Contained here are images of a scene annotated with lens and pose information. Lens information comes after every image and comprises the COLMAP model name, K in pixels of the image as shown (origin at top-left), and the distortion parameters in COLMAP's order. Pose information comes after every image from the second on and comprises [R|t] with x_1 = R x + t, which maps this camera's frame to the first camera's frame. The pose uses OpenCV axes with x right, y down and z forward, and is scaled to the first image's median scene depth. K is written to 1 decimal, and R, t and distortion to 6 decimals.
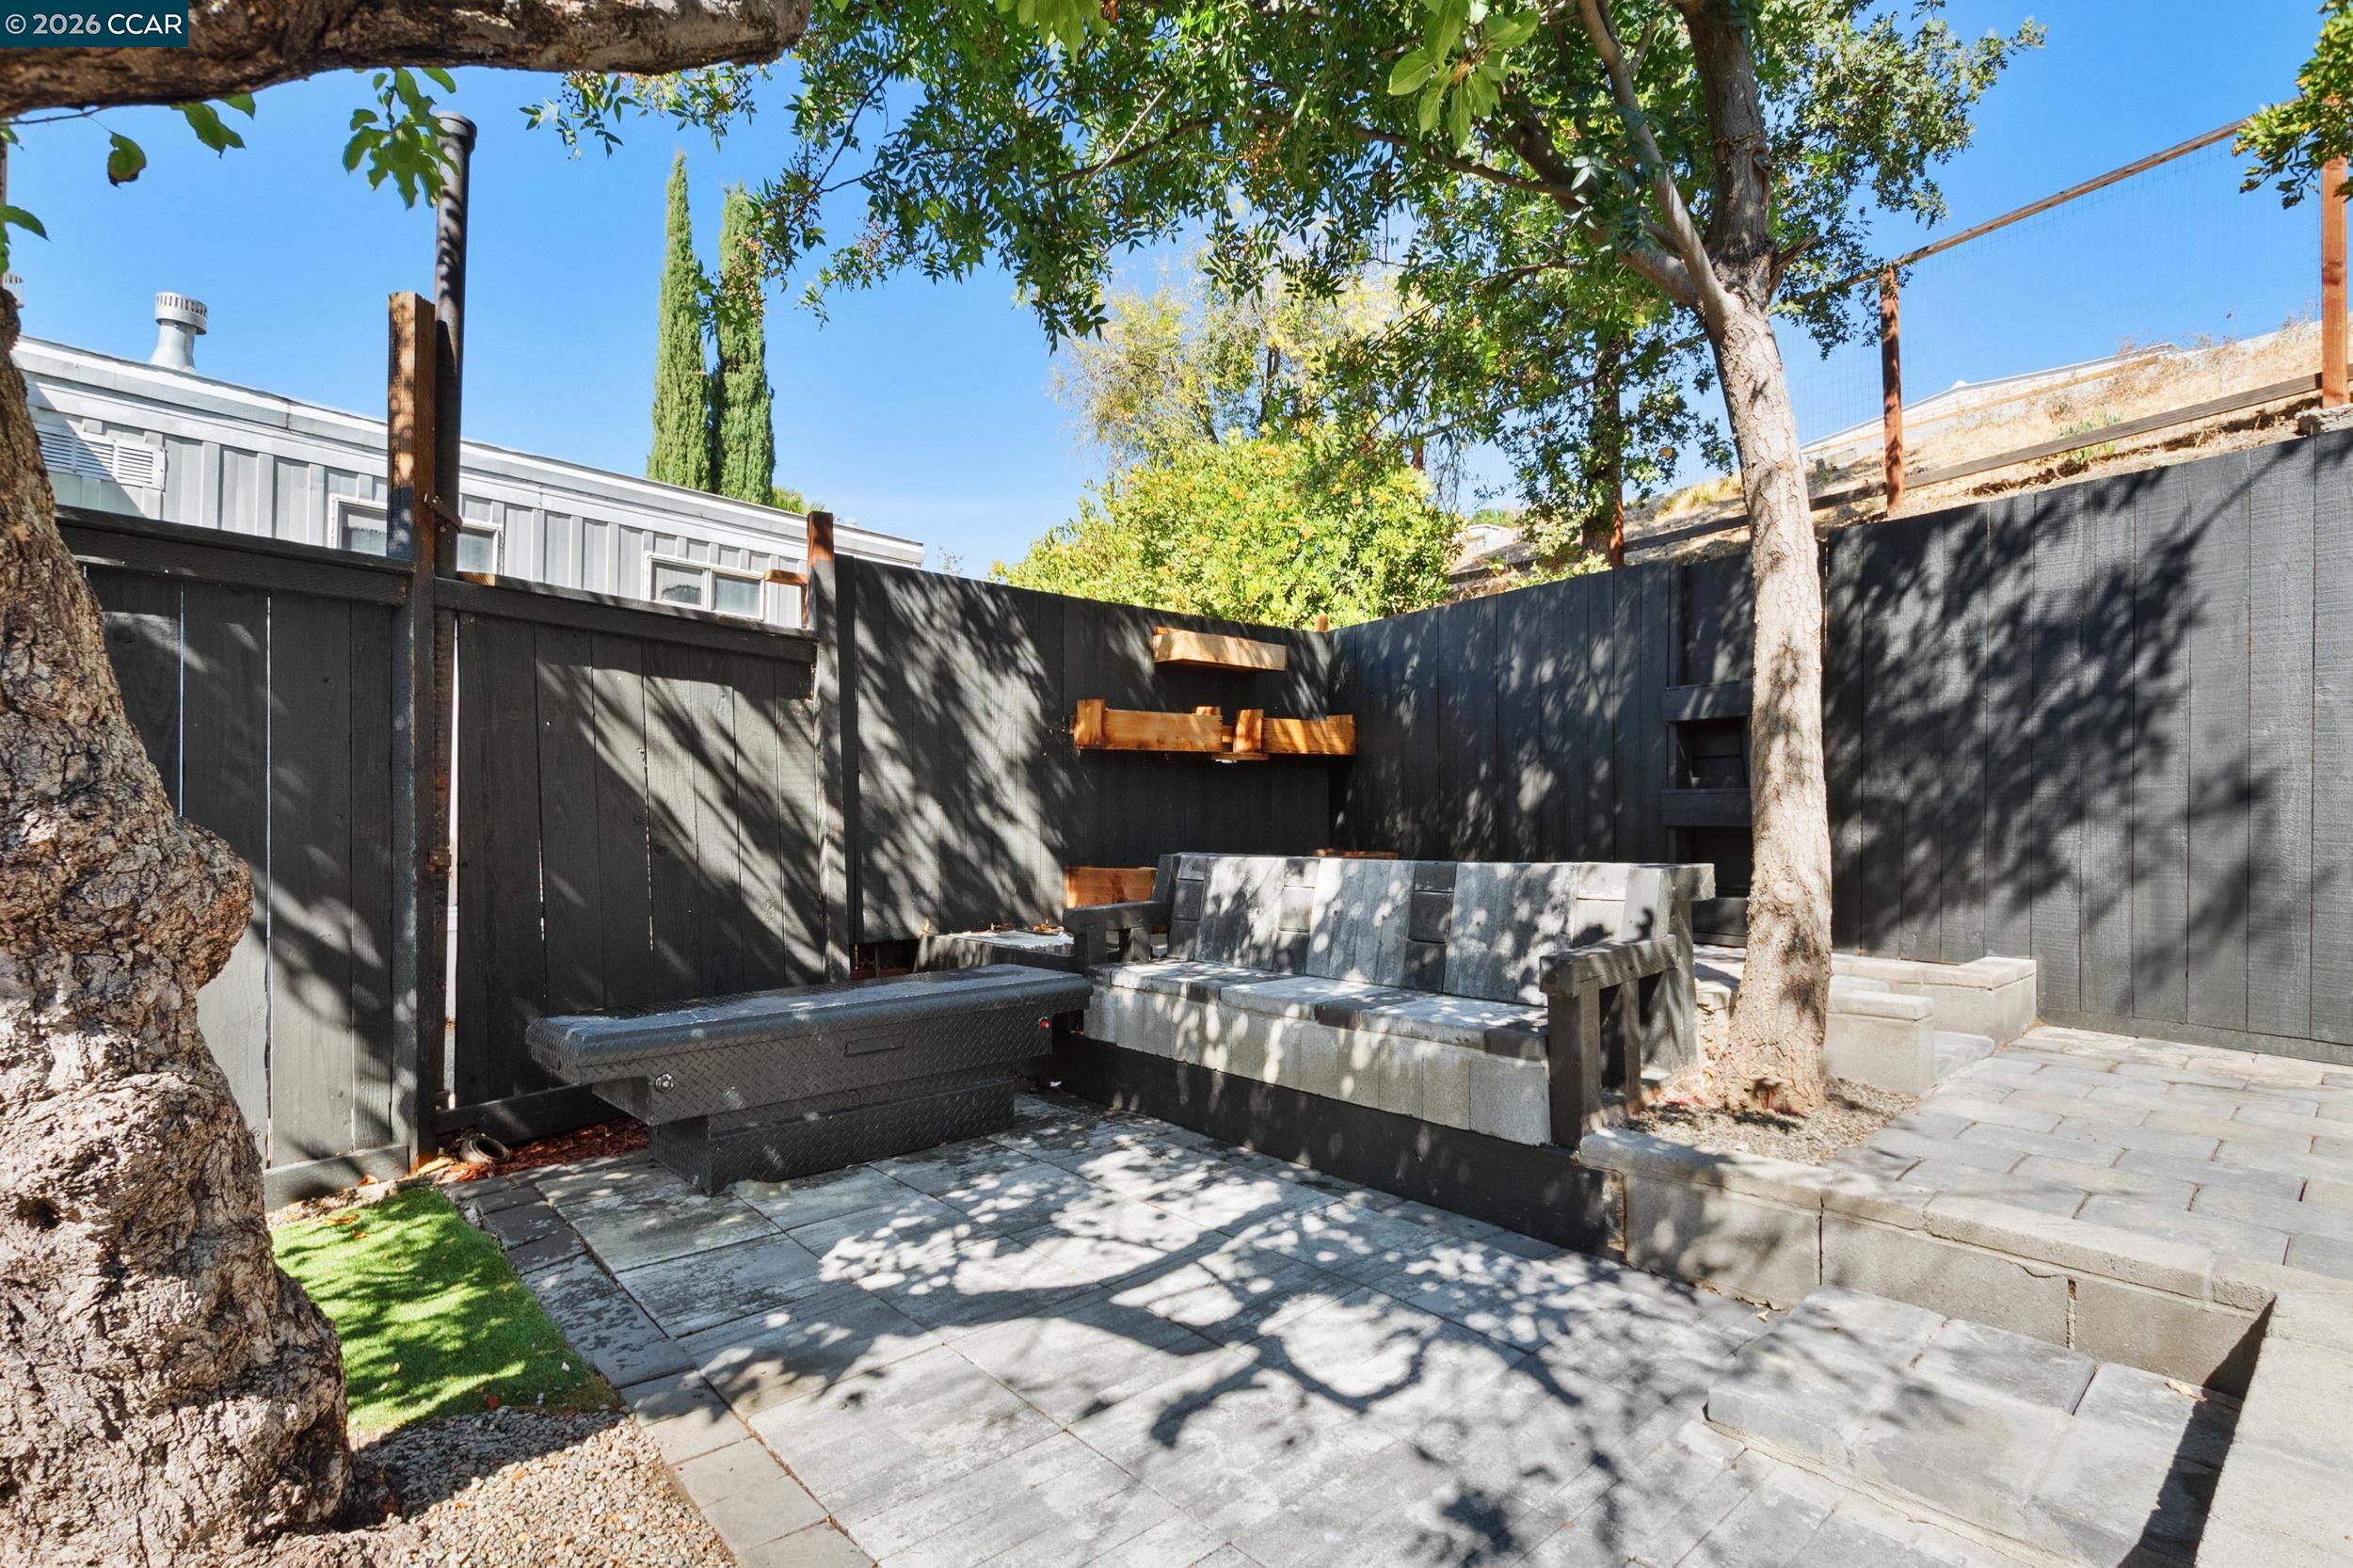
lens RADIAL K [[1142.7, 0, 1180.9], [0, 1142.7, 826.3], [0, 0, 1]] dist [-0.002748, -0.000128]
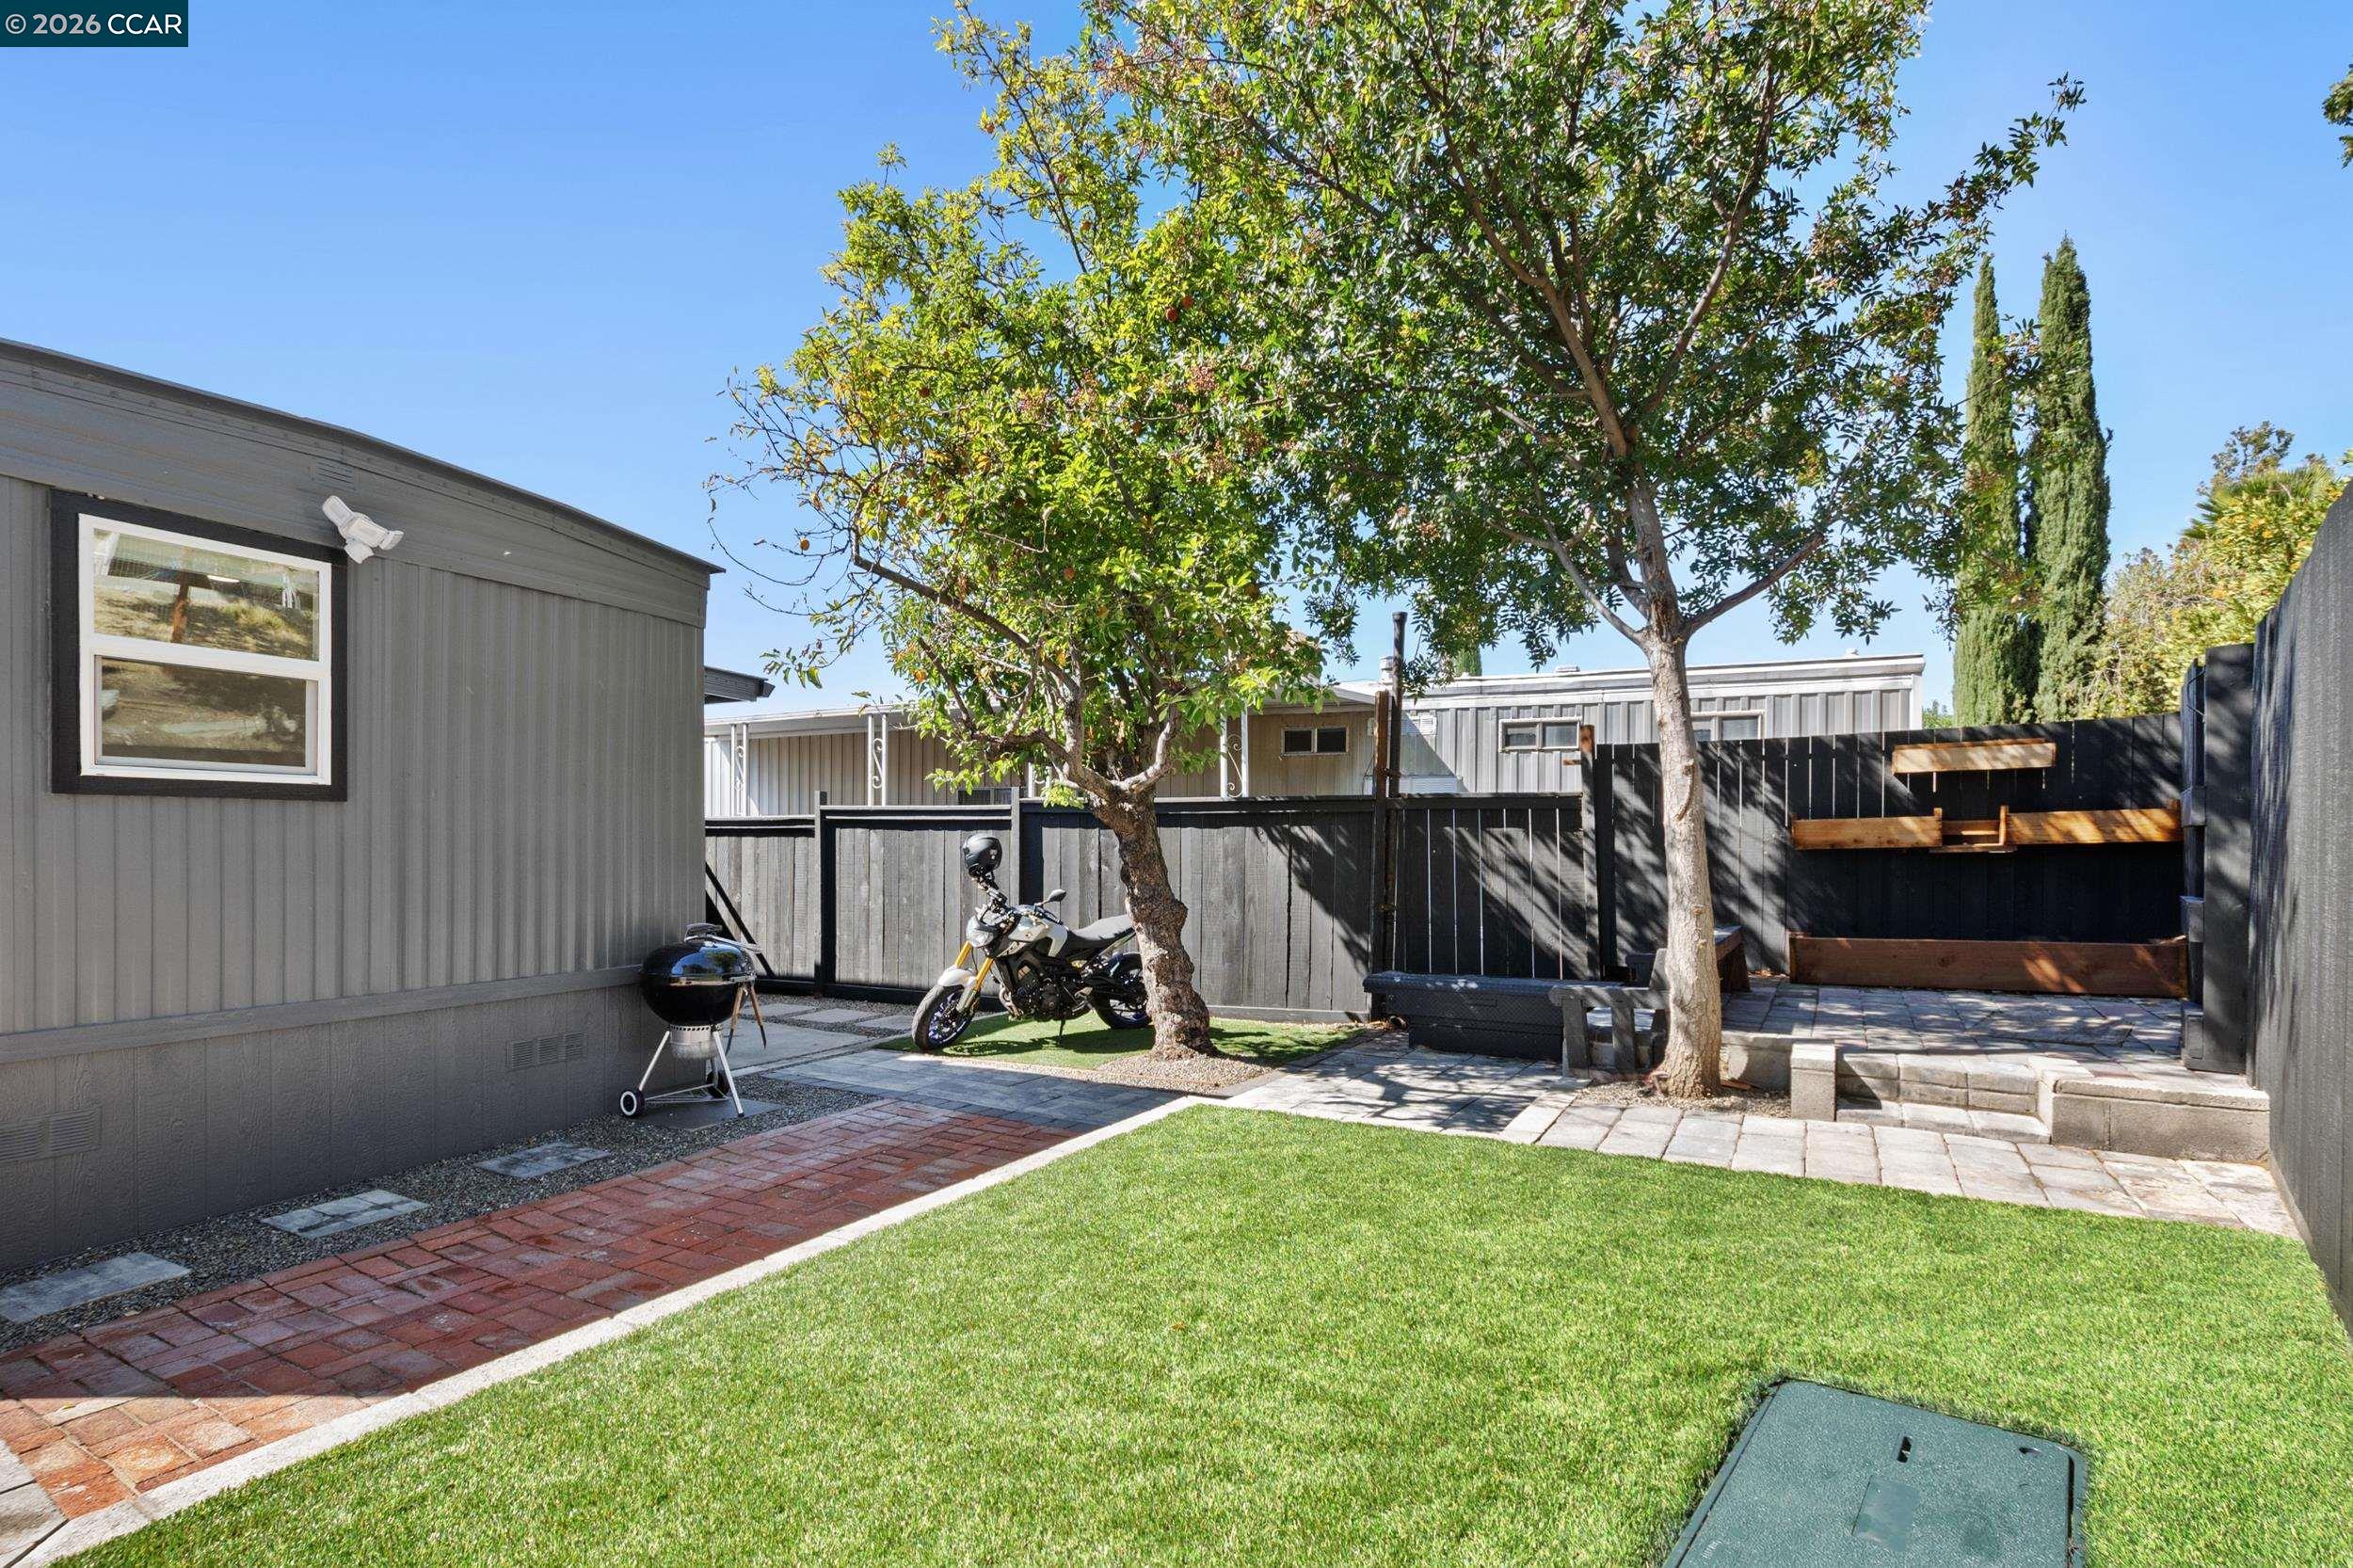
lens RADIAL K [[1039.6, 0, 1170.1], [0, 1039.6, 816.9], [0, 0, 1]] dist [-0.011658, -0.000178]
pose [[0.269479, -0.041423, -0.962115, 1.317958], [-0.002349, 0.999043, -0.043671, -0.071788], [0.963003, 0.014028, 0.269124, -0.121358]]
